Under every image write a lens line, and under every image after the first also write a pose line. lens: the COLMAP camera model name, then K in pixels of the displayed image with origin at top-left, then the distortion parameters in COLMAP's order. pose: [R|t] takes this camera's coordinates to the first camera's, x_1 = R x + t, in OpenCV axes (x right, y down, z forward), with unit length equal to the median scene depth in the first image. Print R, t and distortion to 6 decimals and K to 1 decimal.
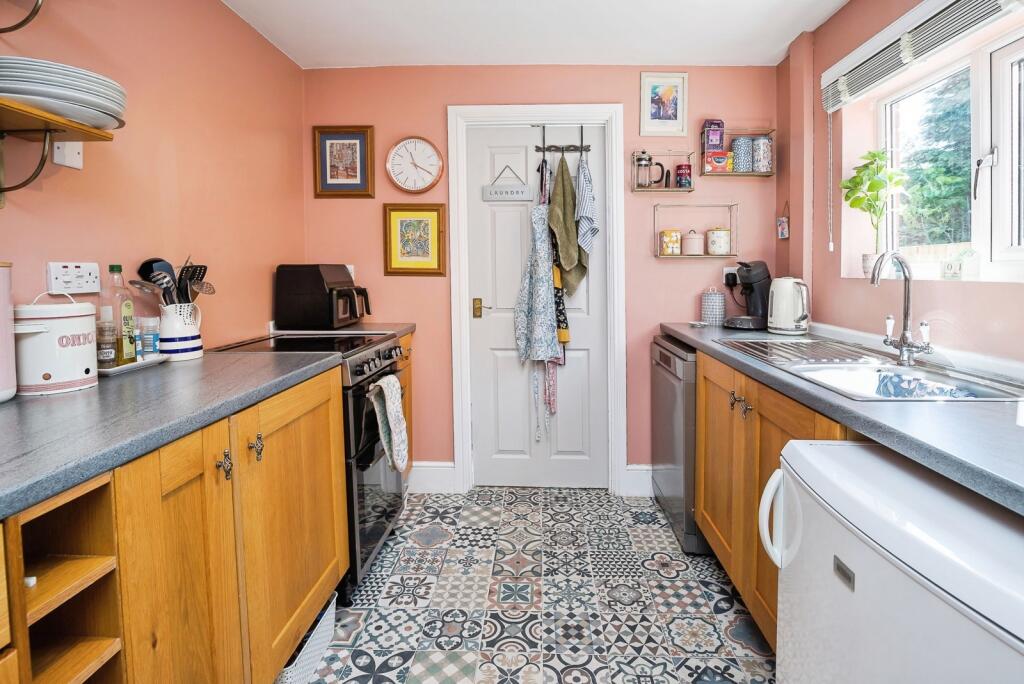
lens RADIAL K [[487.6, 0, 523.7], [0, 487.6, 345.3], [0, 0, 1]] dist [-0.028832, 0.005416]
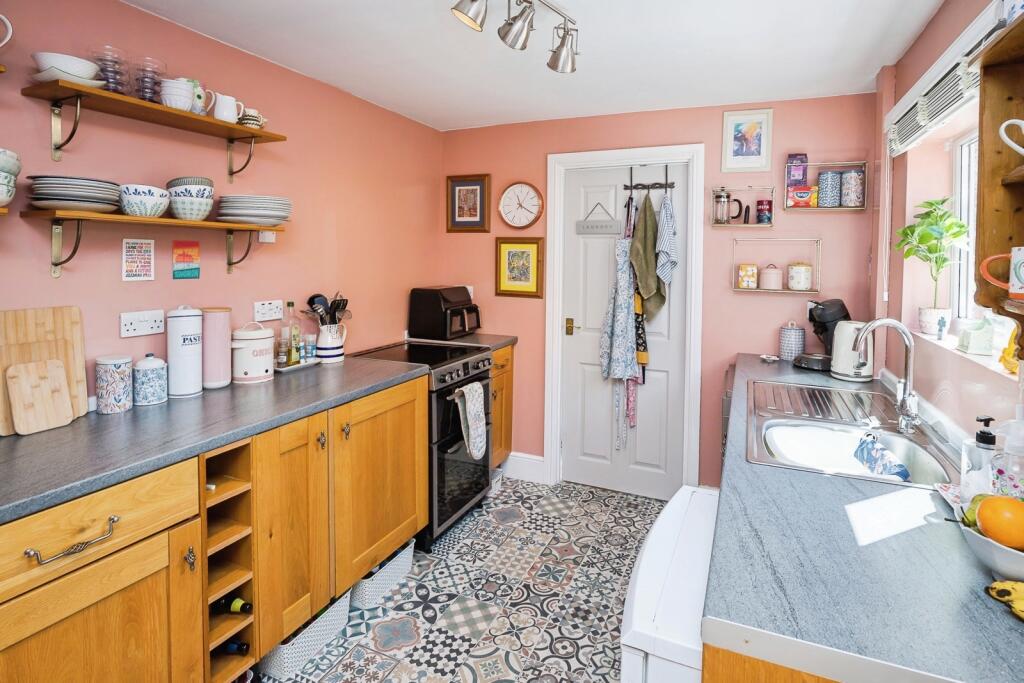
lens RADIAL K [[487.6, 0, 523.7], [0, 487.6, 344.8], [0, 0, 1]] dist [-0.028832, 0.005416]
pose [[0.931897, 0.071981, -0.355509, 0.251380], [-0.065641, 0.997396, 0.029880, -0.072129], [0.356734, -0.004509, 0.934195, -0.123120]]
